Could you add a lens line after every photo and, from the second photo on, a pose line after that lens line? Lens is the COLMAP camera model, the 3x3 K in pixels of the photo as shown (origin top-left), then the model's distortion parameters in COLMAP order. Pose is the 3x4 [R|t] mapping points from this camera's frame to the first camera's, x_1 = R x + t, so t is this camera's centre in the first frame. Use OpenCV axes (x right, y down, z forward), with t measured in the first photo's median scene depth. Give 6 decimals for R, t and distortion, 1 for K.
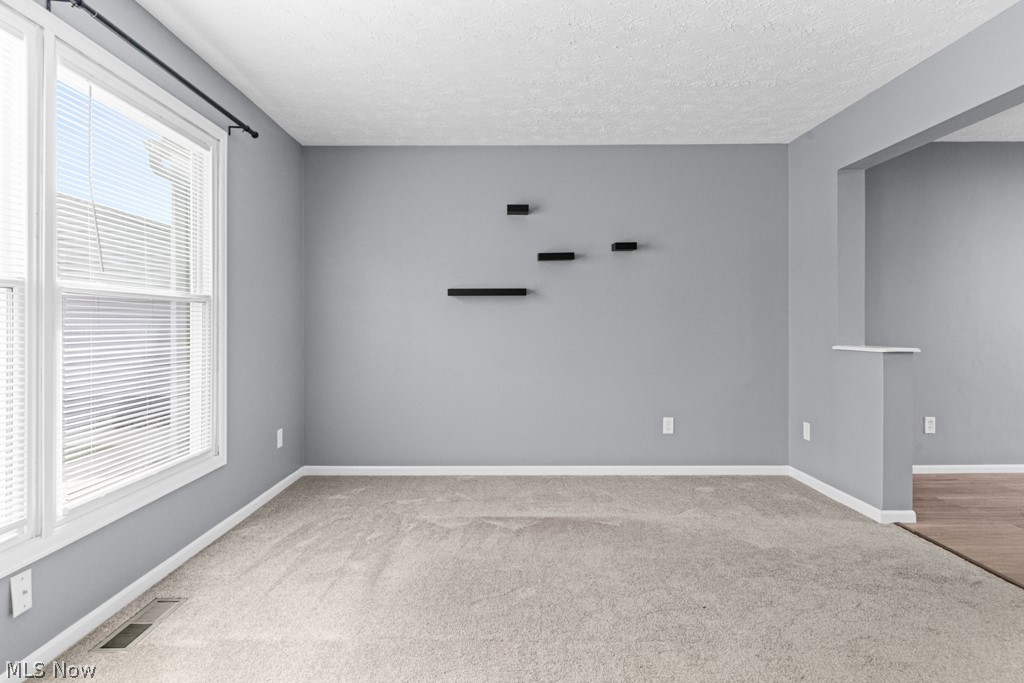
lens RADIAL K [[579.4, 0, 507.0], [0, 579.4, 326.7], [0, 0, 1]] dist [0.006425, -0.001971]
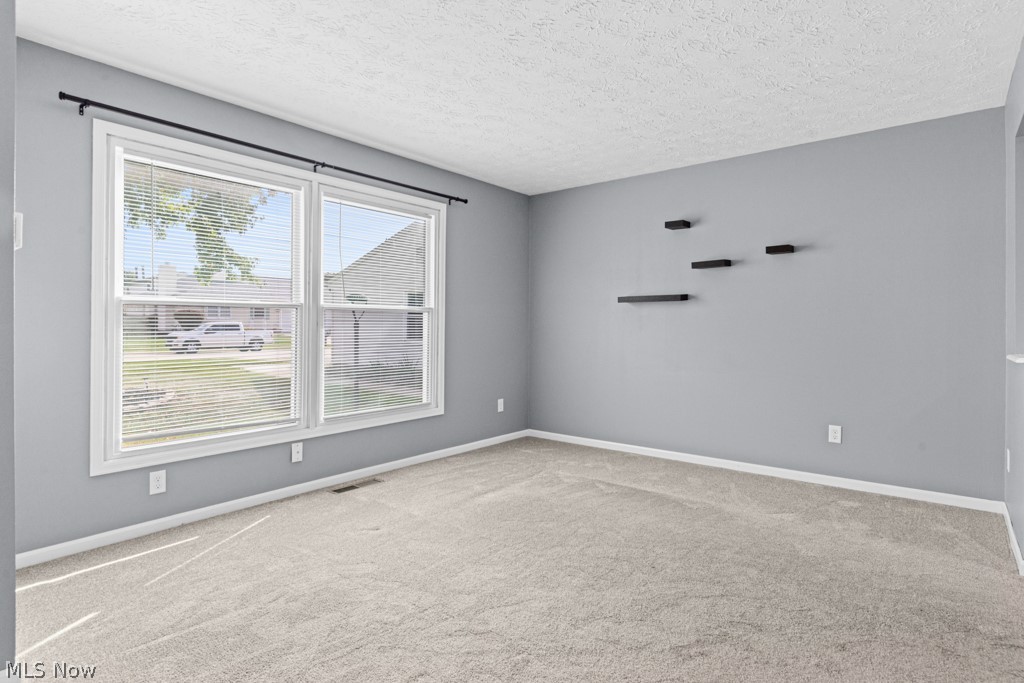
lens RADIAL K [[543.0, 0, 517.2], [0, 543.0, 326.4], [0, 0, 1]] dist [0.008777, -0.000613]
pose [[0.781785, 0.004831, -0.623529, 0.601263], [-0.006467, 0.999979, -0.000361, -0.002805], [0.623514, 0.004314, 0.781800, -0.029341]]
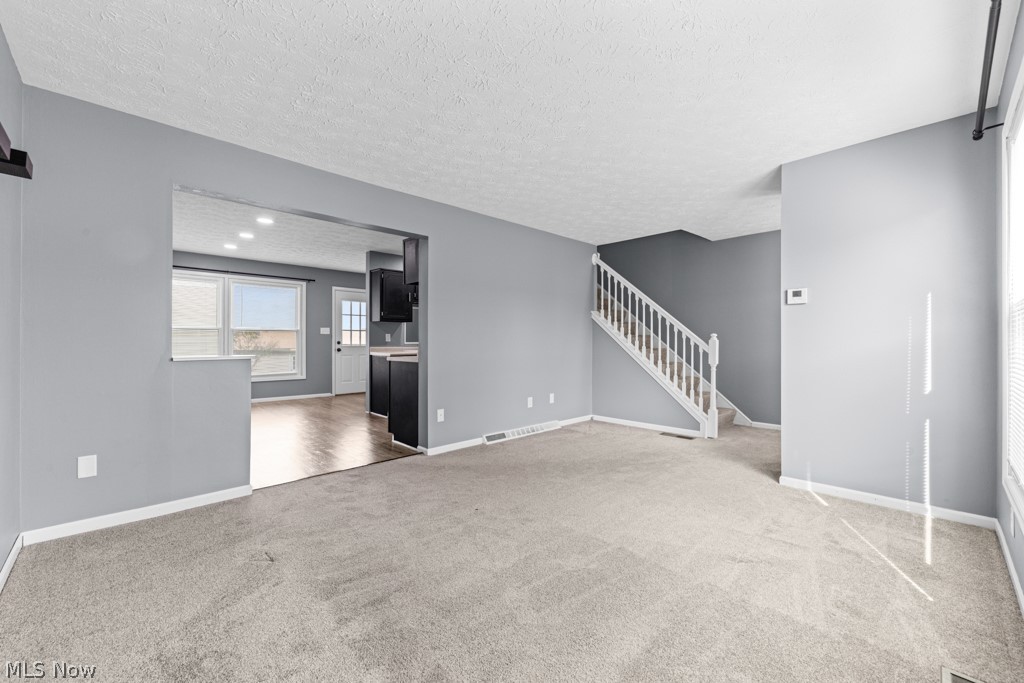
lens RADIAL K [[410.0, 0, 508.3], [0, 410.0, 341.0], [0, 0, 1]] dist [0.009731, -0.002580]
pose [[-0.685255, 0.003429, 0.728295, -0.422423], [0.004231, 0.999991, -0.000727, 0.006704], [-0.728291, 0.002583, -0.685263, 1.285008]]
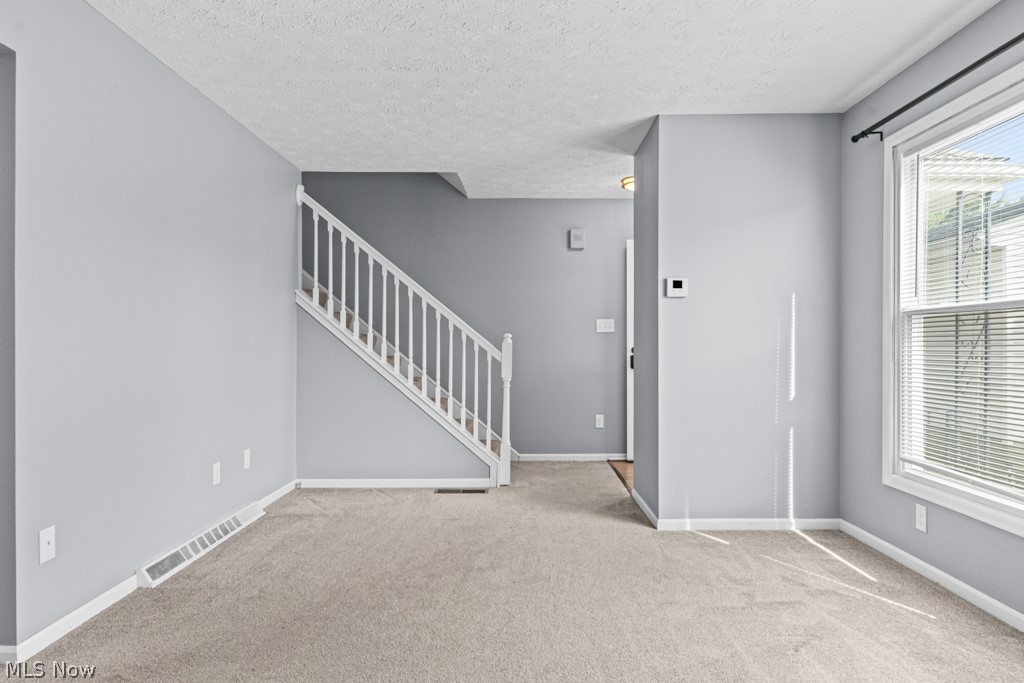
lens RADIAL K [[633.5, 0, 522.2], [0, 633.5, 345.3], [0, 0, 1]] dist [0.006765, 0.001938]
pose [[-0.999996, 0.002614, -0.000974, 0.121595], [0.002609, 0.999983, 0.005230, 0.003816], [0.000988, 0.005228, -0.999986, 1.301368]]
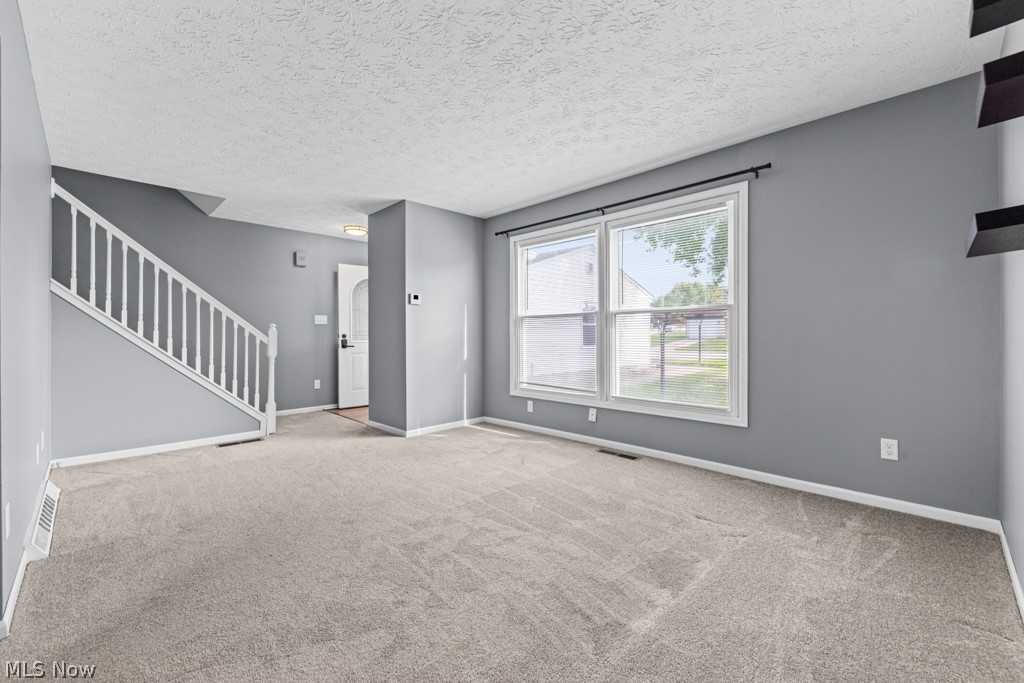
lens RADIAL K [[424.6, 0, 509.9], [0, 424.6, 334.0], [0, 0, 1]] dist [0.004474, -0.003814]
pose [[-0.709381, 0.003061, -0.704819, 0.613149], [0.002350, 0.999995, 0.001977, 0.016959], [0.704822, -0.000254, -0.709384, 1.338504]]
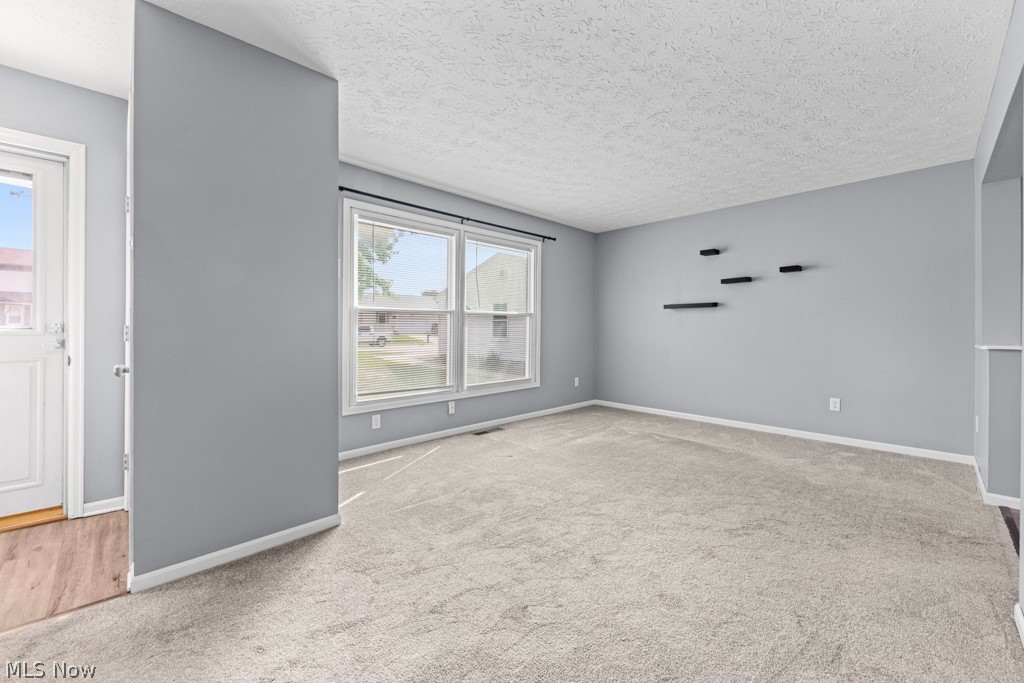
lens RADIAL K [[410.0, 0, 513.7], [0, 410.0, 328.7], [0, 0, 1]] dist [0.009731, -0.002580]
pose [[0.699442, 0.003841, -0.714679, 0.609697], [-0.006188, 0.999981, -0.000682, 0.010400], [0.714662, 0.004899, 0.699452, -0.207838]]
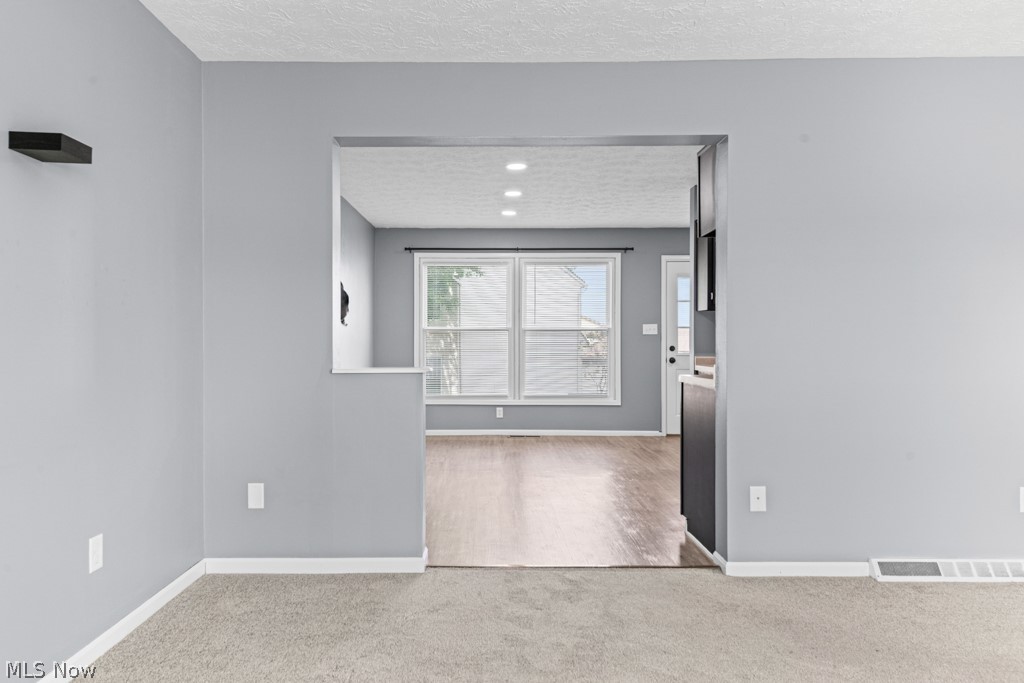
lens RADIAL K [[676.6, 0, 480.5], [0, 676.6, 351.2], [0, 0, 1]] dist [0.011473, -0.009049]
pose [[0.019597, -0.004550, 0.999798, -0.379166], [0.004925, 0.999978, 0.004454, 0.006441], [-0.999796, 0.004837, 0.019619, 0.951091]]
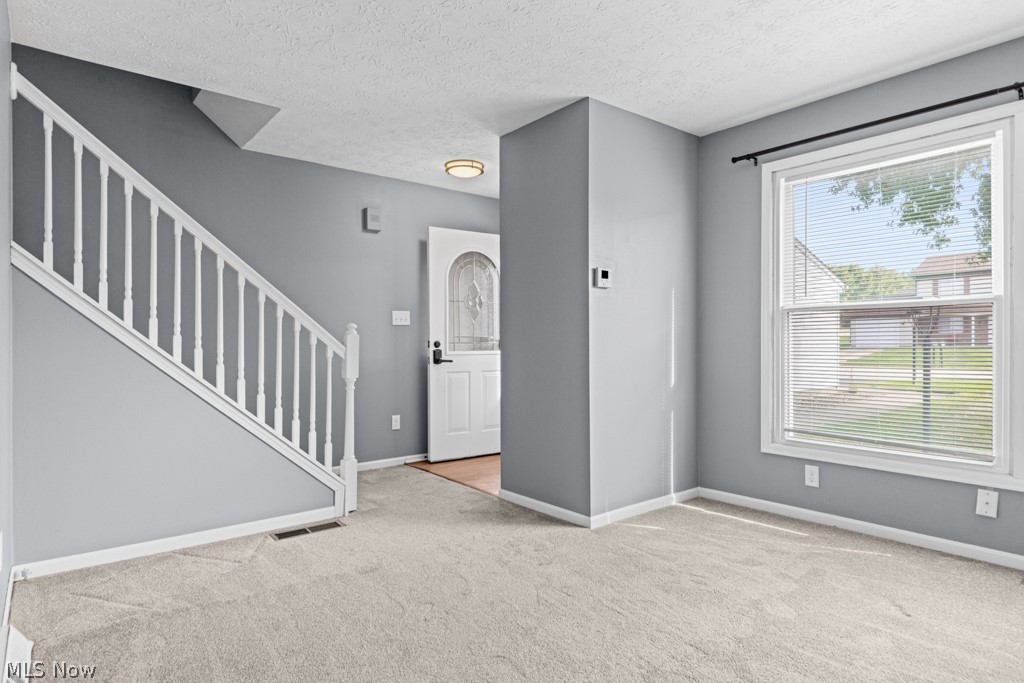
lens RADIAL K [[579.4, 0, 505.4], [0, 579.4, 343.1], [0, 0, 1]] dist [0.006425, -0.001971]
pose [[-0.784284, 0.004990, -0.620383, 0.643872], [0.001935, 0.999982, 0.005597, 0.016406], [0.620400, 0.003189, -0.784279, 0.828988]]
